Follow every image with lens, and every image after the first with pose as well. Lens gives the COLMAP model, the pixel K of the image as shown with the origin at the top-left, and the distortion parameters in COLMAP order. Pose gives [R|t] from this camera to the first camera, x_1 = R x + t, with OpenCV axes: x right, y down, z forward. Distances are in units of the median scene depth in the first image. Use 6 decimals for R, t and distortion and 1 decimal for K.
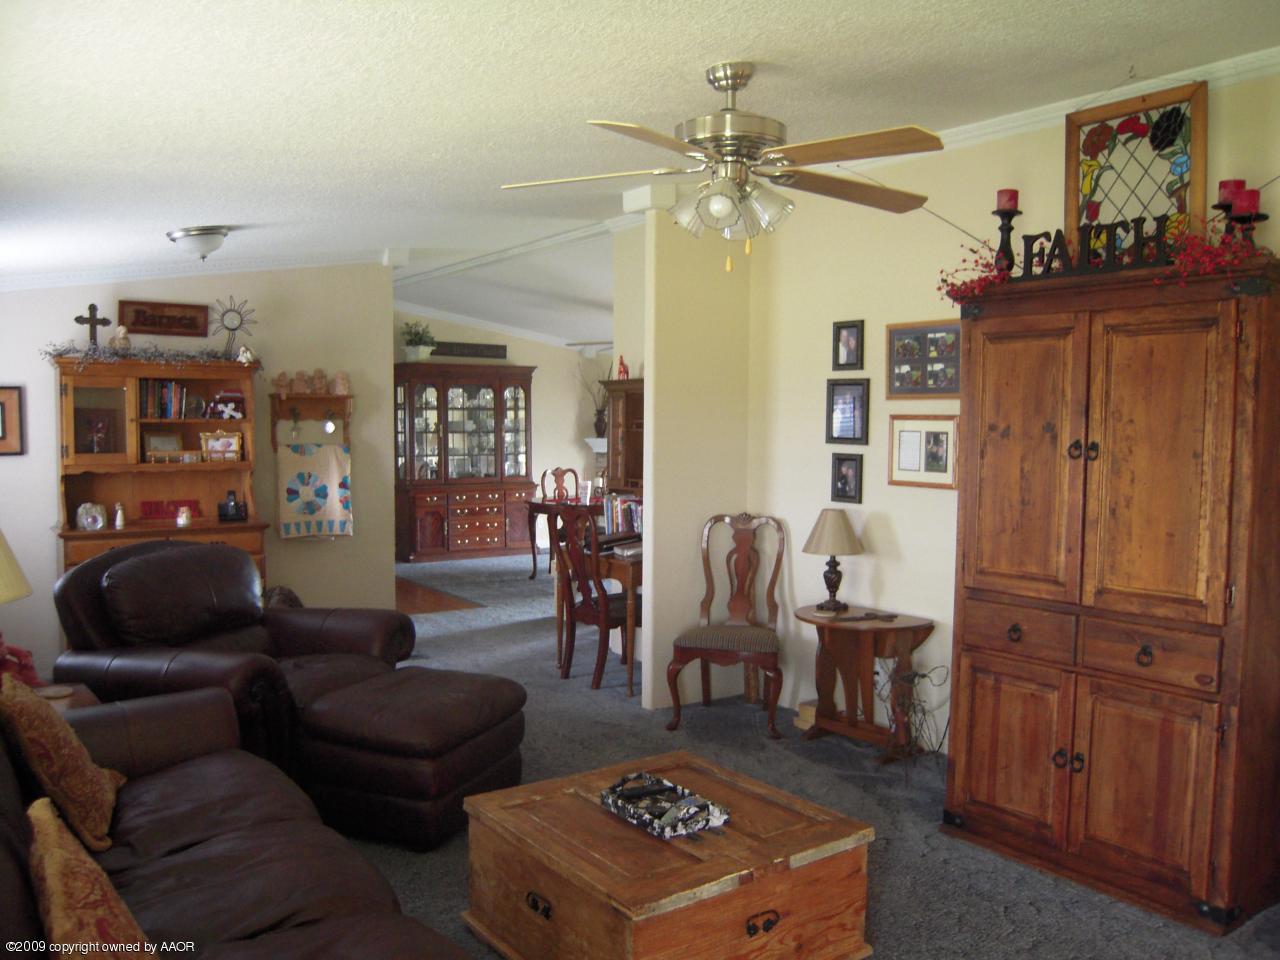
lens RADIAL K [[1063.6, 0, 645.1], [0, 1063.6, 486.9], [0, 0, 1]] dist [-0.065809, 0.000626]
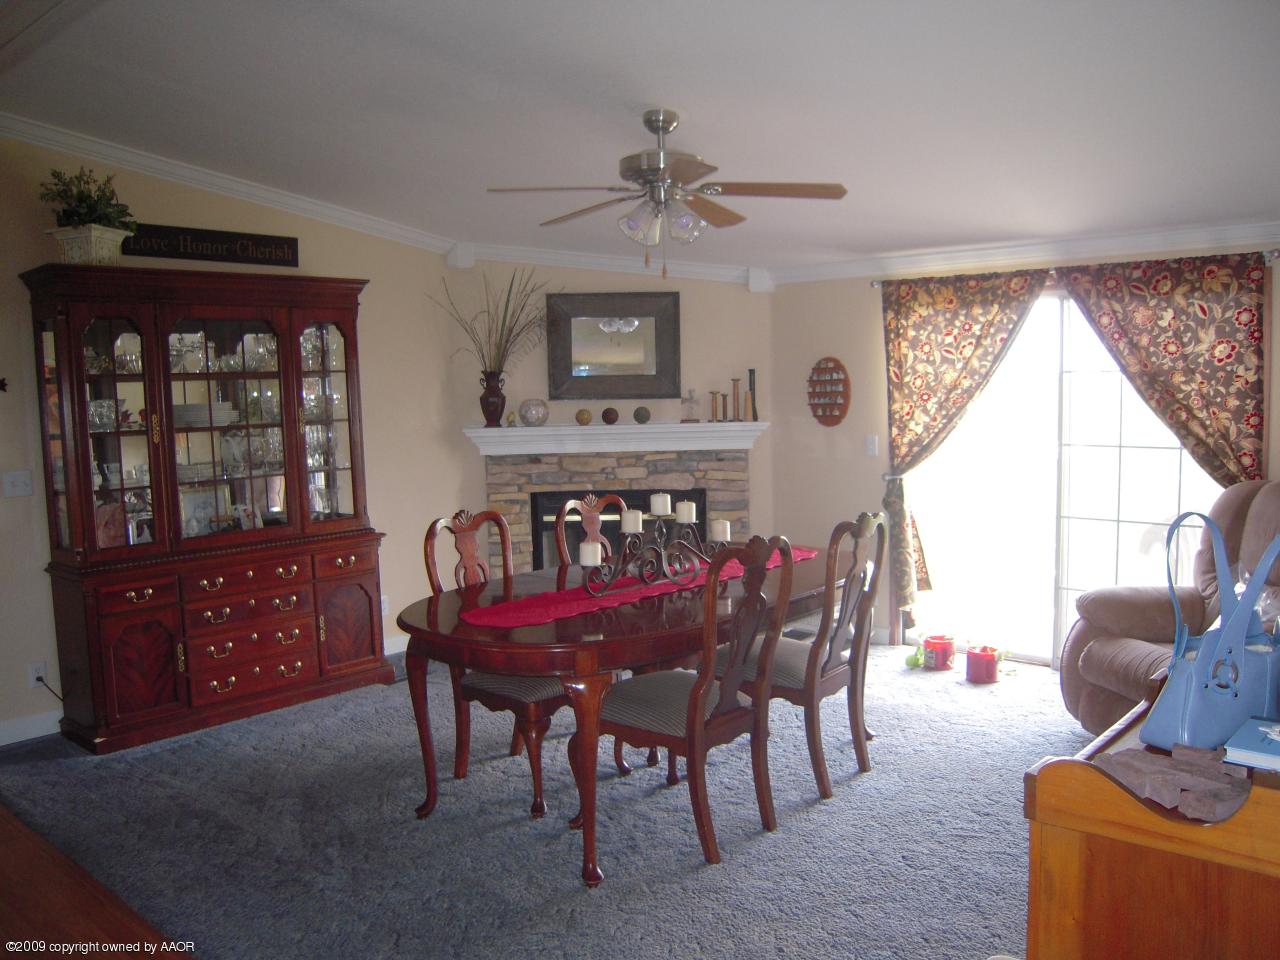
lens RADIAL K [[1063.6, 0, 629.6], [0, 1063.6, 479.4], [0, 0, 1]] dist [-0.065809, 0.000626]
pose [[0.974575, -0.046525, 0.219177, -0.104233], [0.040093, 0.998627, 0.033704, -0.040870], [-0.220444, -0.024060, 0.975103, 0.568318]]
